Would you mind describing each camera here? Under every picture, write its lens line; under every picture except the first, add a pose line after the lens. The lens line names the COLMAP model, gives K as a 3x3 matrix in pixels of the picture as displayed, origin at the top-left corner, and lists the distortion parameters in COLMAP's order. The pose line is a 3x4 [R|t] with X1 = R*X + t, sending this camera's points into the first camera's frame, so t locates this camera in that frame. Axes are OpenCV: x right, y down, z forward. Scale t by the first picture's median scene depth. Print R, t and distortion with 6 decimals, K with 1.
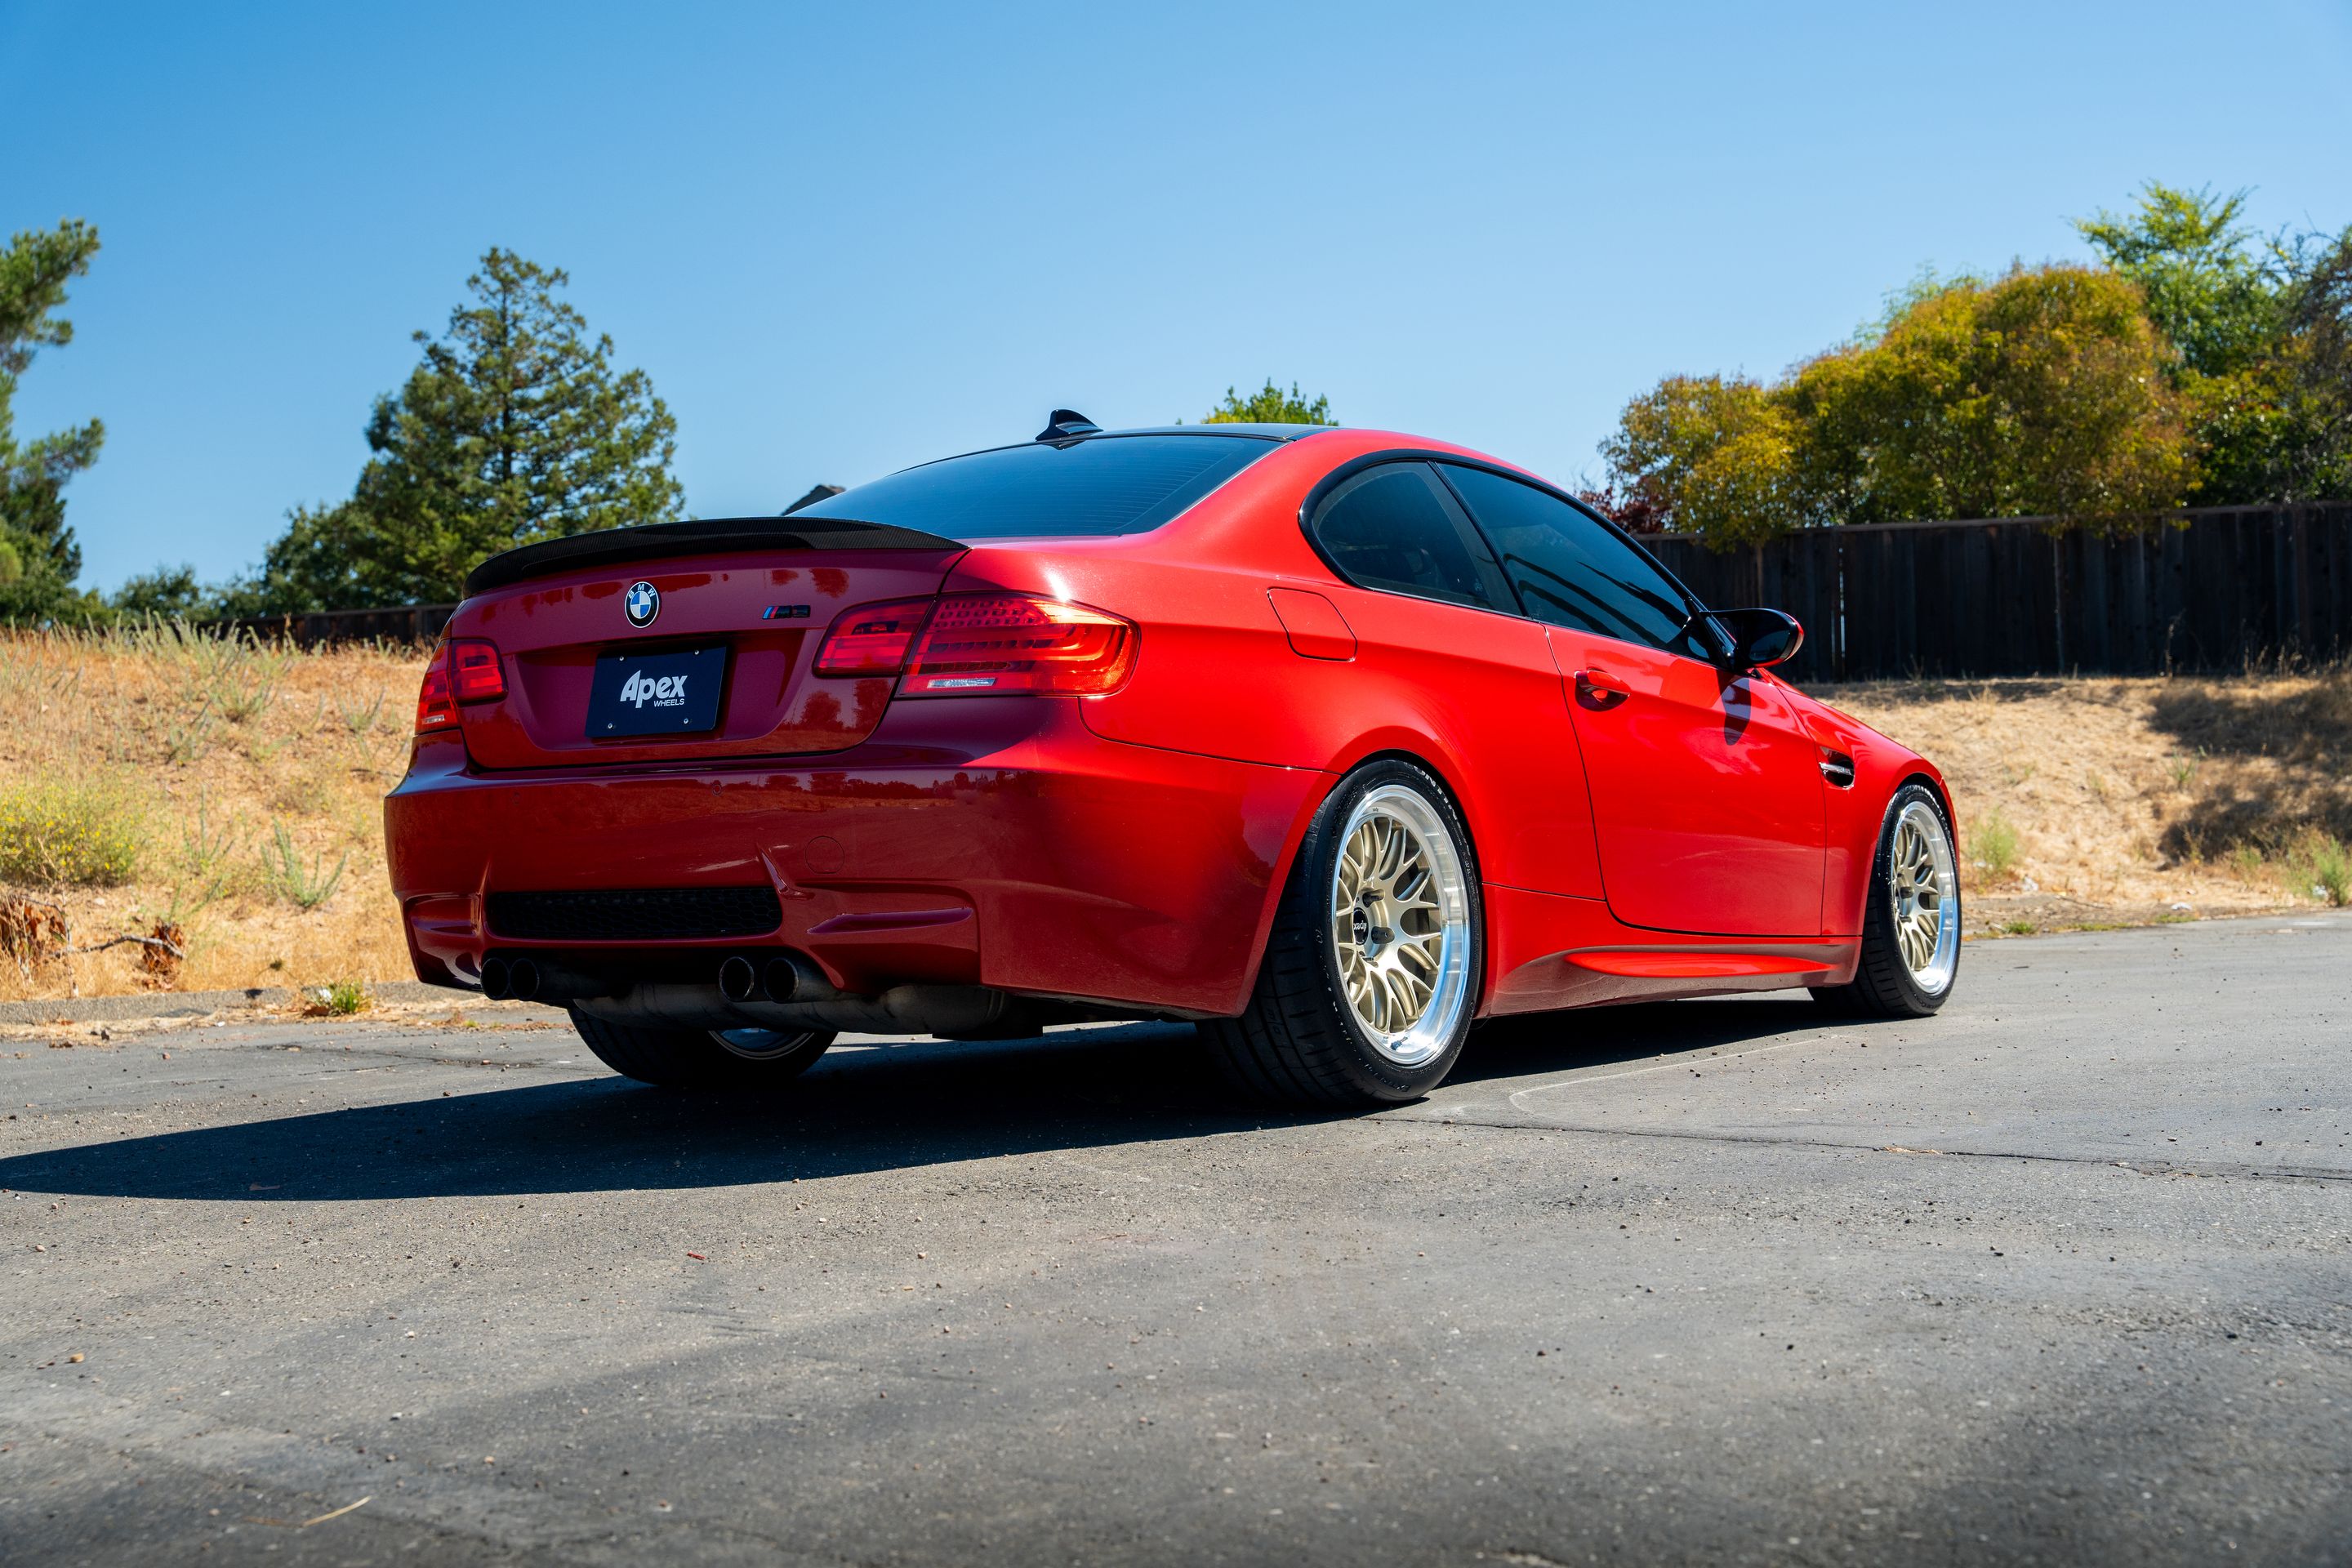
lens RADIAL K [[3396.2, 0, 1176.0], [0, 3396.2, 784.0], [0, 0, 1]] dist [0.029775, 0.591285]
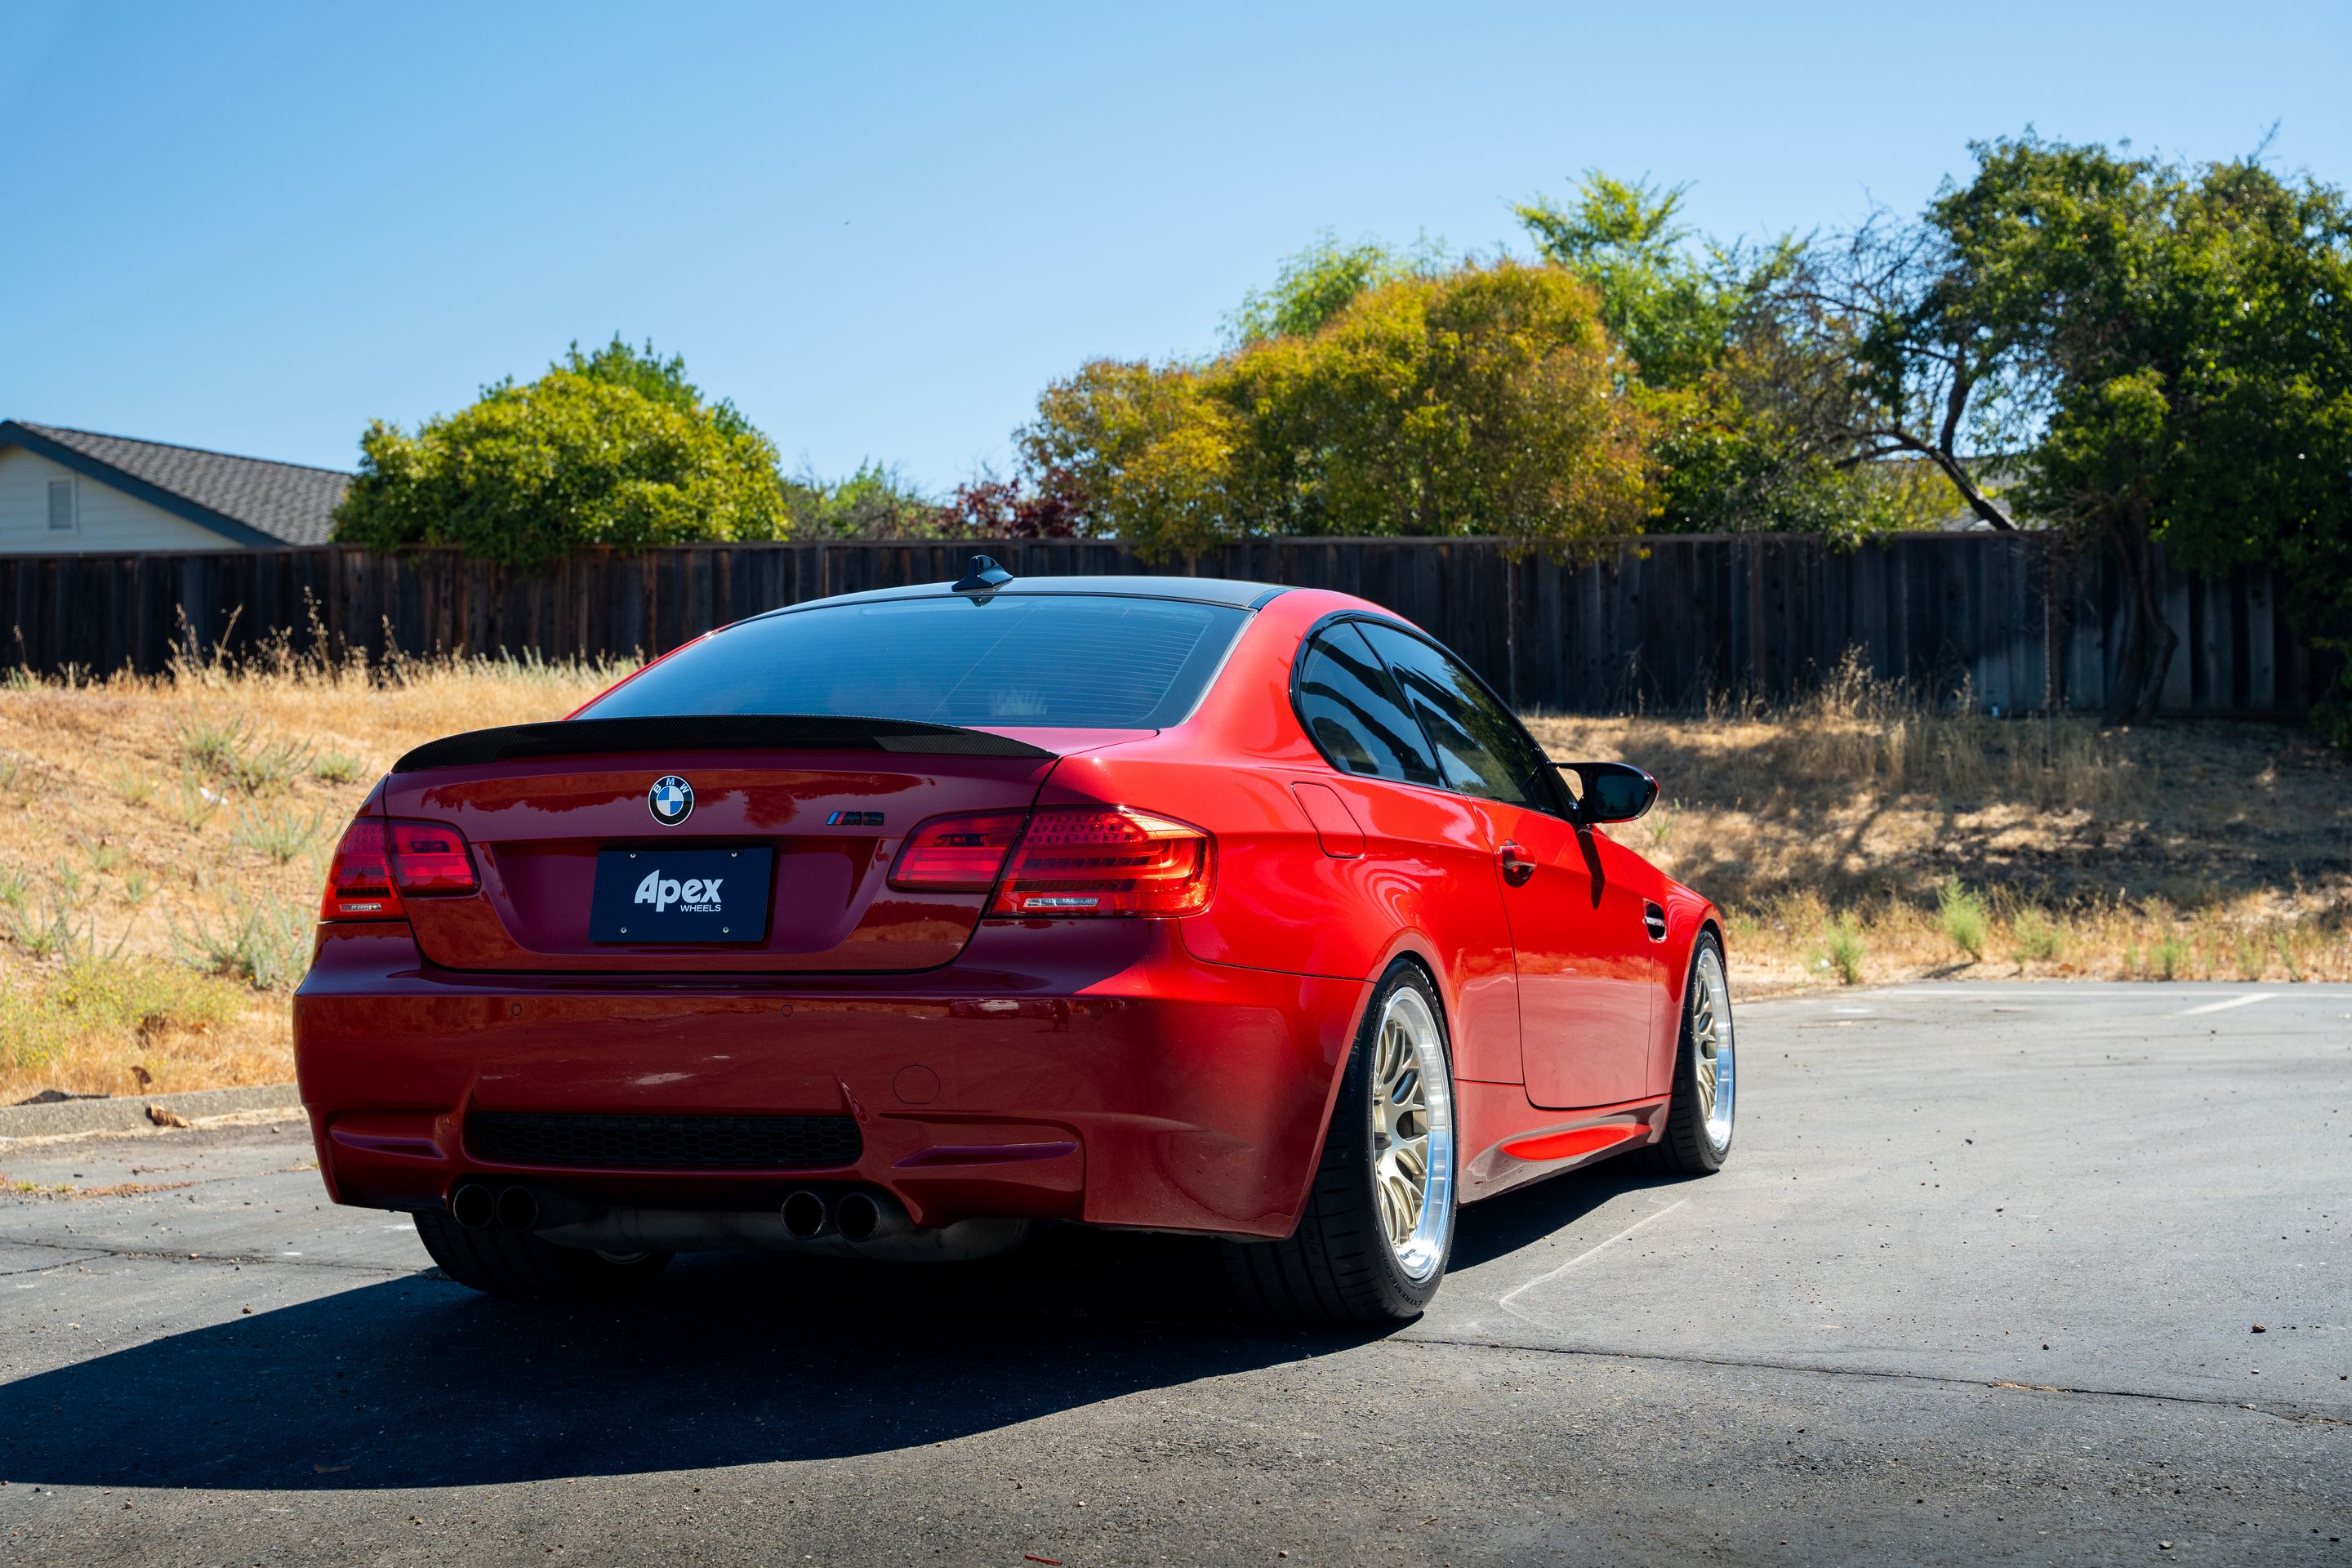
lens RADIAL K [[4165.0, 0, 1176.0], [0, 4165.0, 784.0], [0, 0, 1]] dist [0.134491, 1.424383]
pose [[0.959035, 0.014307, 0.282926, -0.145398], [-0.021581, 0.999511, 0.022608, -0.036079], [-0.282464, -0.027788, 0.958875, -0.049519]]
